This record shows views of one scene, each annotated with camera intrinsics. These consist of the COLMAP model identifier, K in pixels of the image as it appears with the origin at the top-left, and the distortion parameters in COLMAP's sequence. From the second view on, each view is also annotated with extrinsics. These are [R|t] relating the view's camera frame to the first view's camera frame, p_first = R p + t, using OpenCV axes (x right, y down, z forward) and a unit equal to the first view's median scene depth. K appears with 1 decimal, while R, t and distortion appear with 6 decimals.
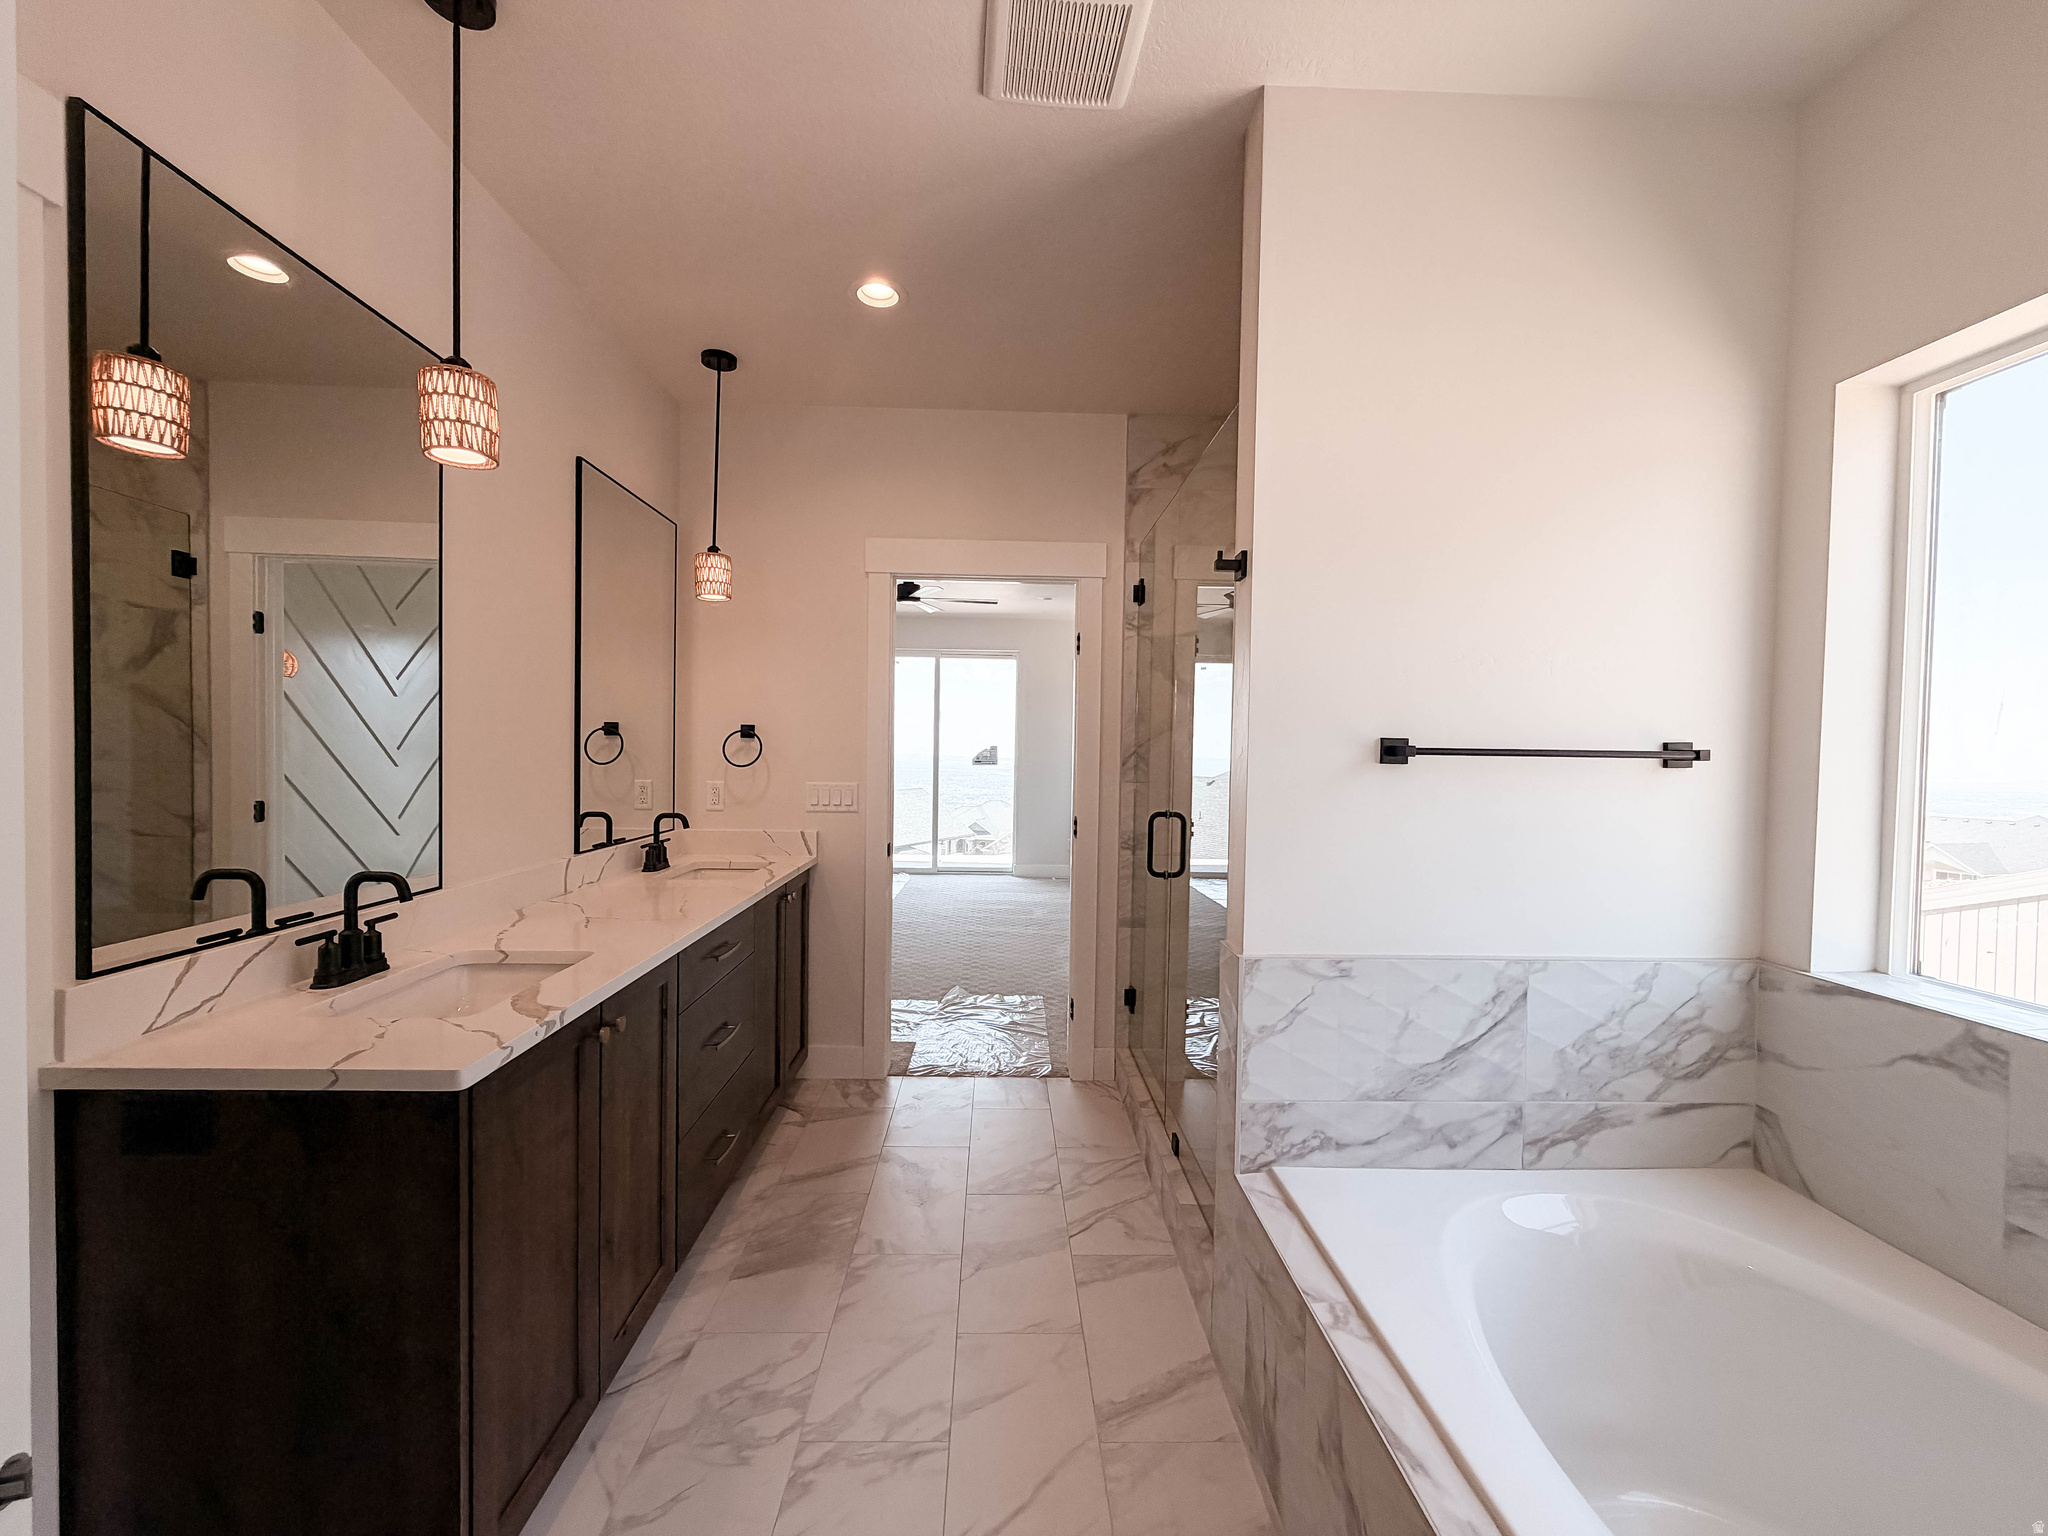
lens RADIAL K [[828.4, 0, 1023.7], [0, 828.4, 768.7], [0, 0, 1]] dist [-0.001479, -0.000109]
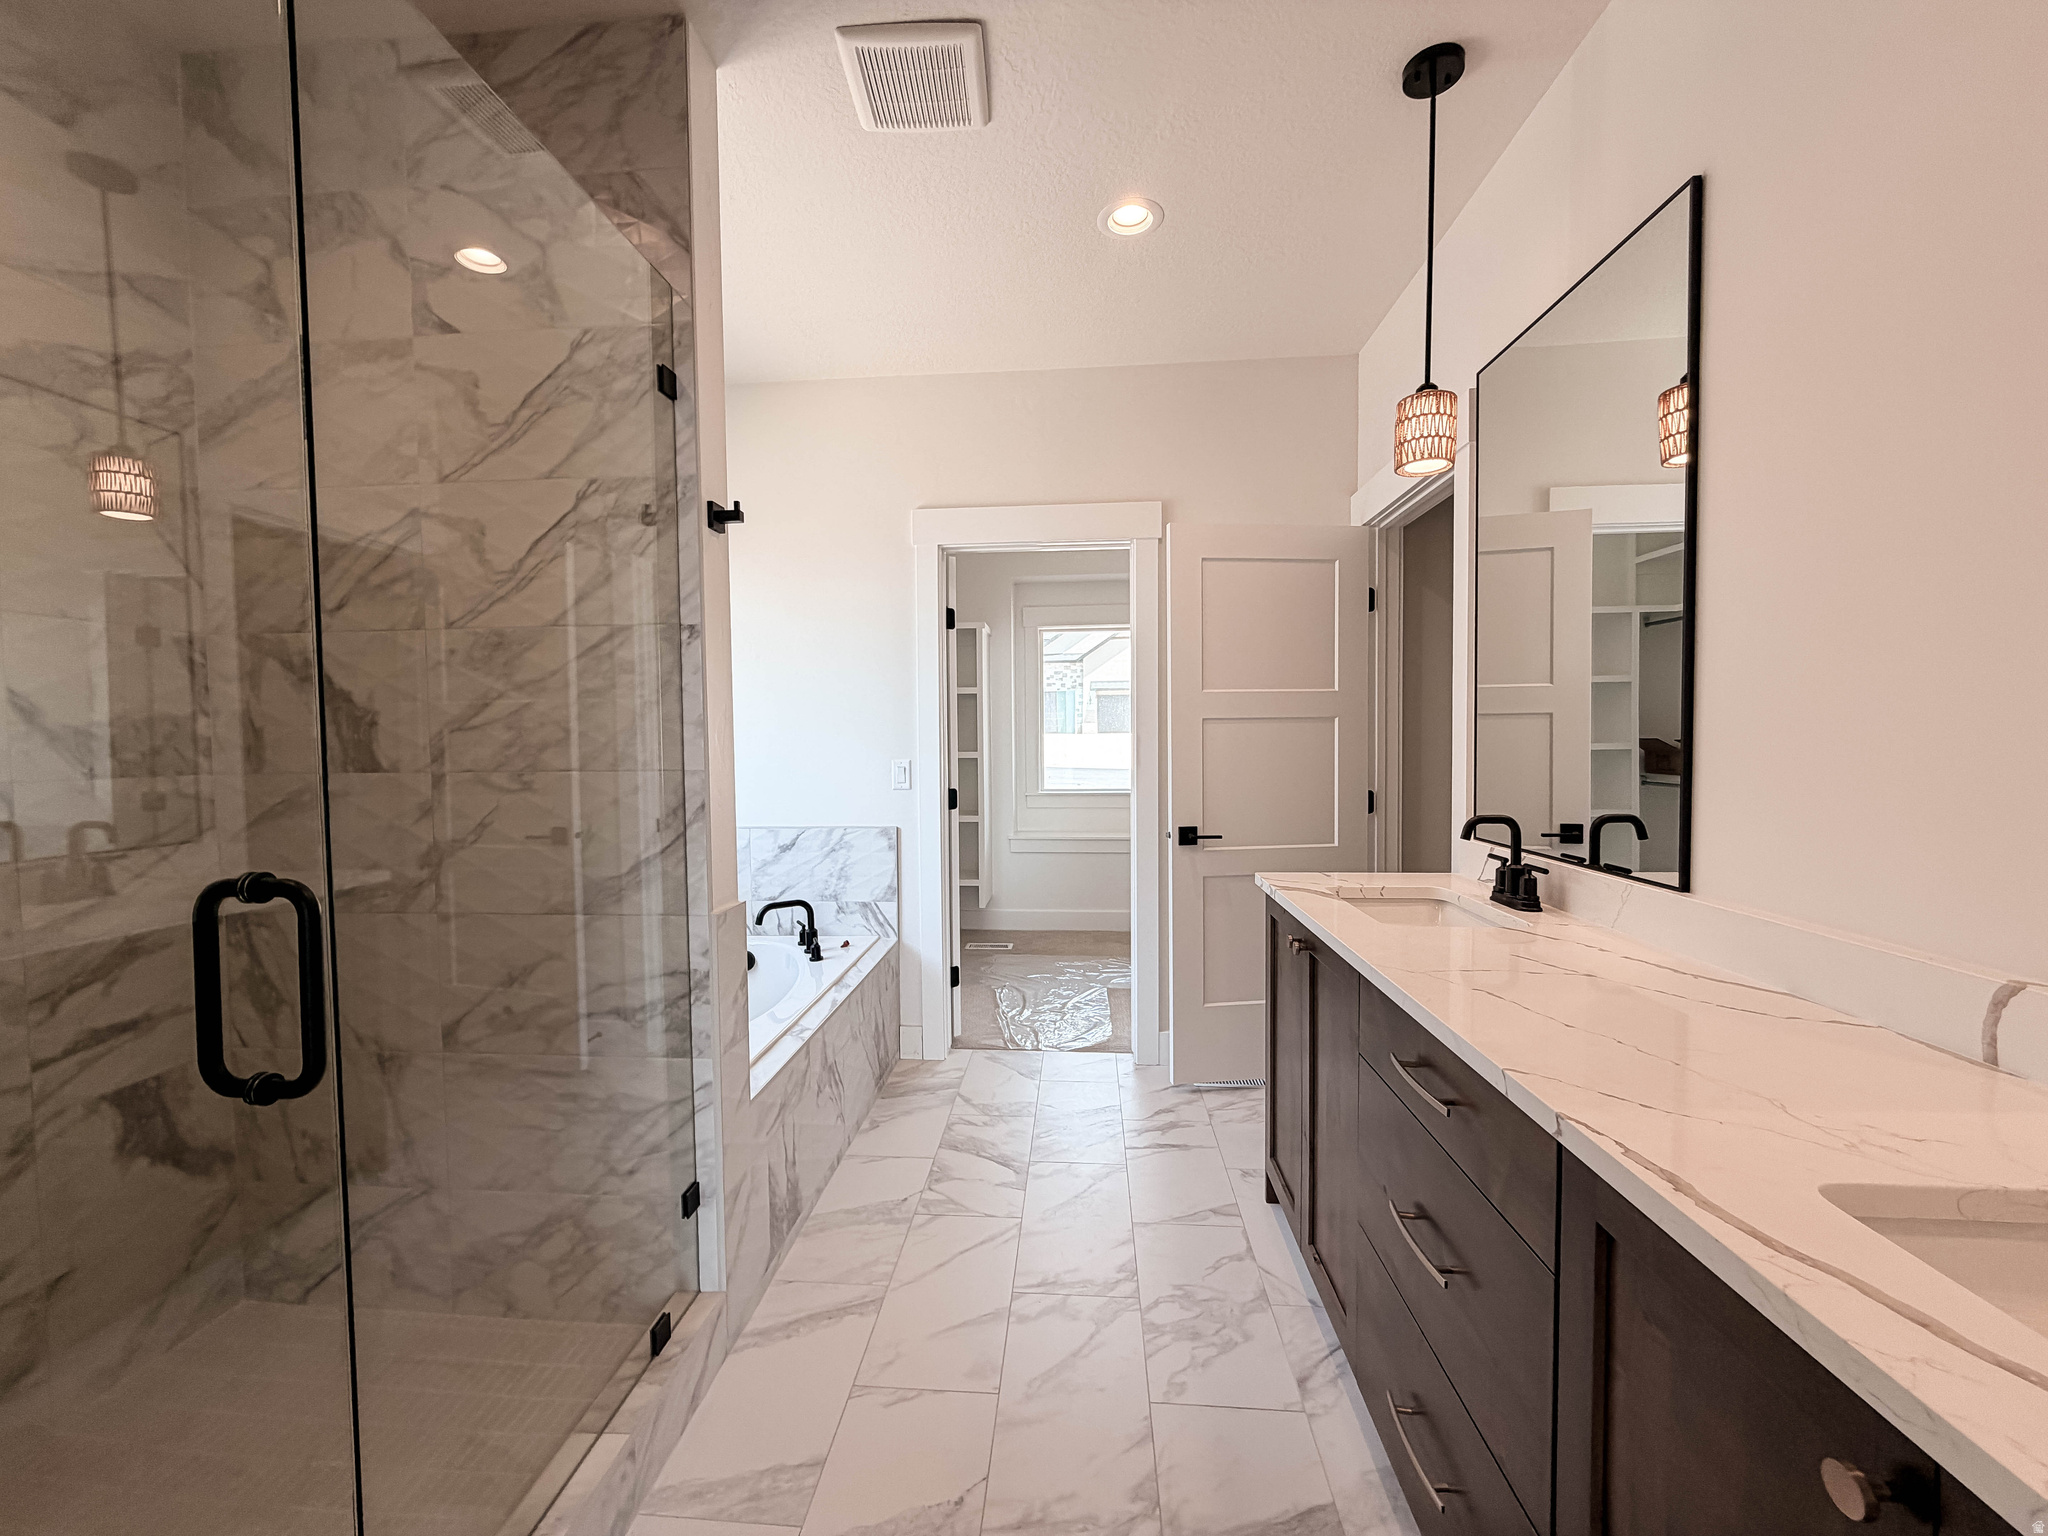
lens RADIAL K [[828.4, 0, 1021.4], [0, 828.4, 769.4], [0, 0, 1]] dist [-0.001479, -0.000109]
pose [[-0.993558, -0.010208, 0.112868, -0.224531], [-0.003525, 0.998237, 0.059257, -0.007878], [-0.113274, 0.058477, -0.991841, 2.094229]]
